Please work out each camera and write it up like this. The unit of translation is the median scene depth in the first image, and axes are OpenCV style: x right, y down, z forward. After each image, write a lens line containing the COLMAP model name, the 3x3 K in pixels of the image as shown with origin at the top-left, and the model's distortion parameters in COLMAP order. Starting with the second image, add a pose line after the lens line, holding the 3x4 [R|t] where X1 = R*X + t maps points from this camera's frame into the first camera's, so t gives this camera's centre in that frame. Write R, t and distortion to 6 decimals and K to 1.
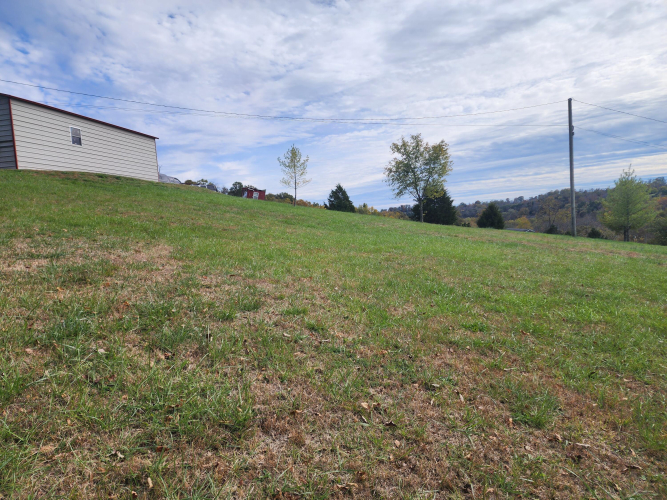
lens RADIAL K [[439.9, 0, 333.5], [0, 439.9, 250.0], [0, 0, 1]] dist [0.094670, -0.079417]
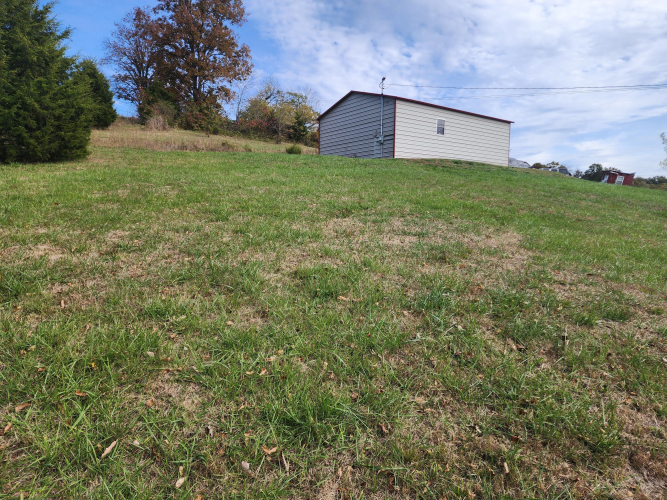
lens RADIAL K [[439.9, 0, 333.5], [0, 439.9, 250.0], [0, 0, 1]] dist [0.094670, -0.079417]
pose [[0.757373, 0.119353, -0.641982, -0.042505], [-0.092107, 0.992851, 0.075922, -0.011882], [0.646454, 0.001630, 0.762951, -0.024073]]
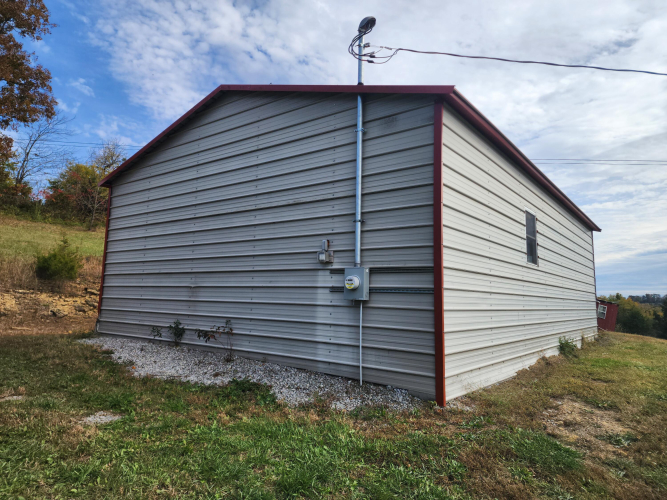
lens RADIAL K [[439.9, 0, 333.5], [0, 439.9, 250.0], [0, 0, 1]] dist [0.094670, -0.079417]
pose [[0.913041, 0.038493, -0.406047, -0.992962], [-0.102466, 0.985257, -0.137003, -0.320921], [0.394787, 0.166696, 0.903524, 1.144210]]
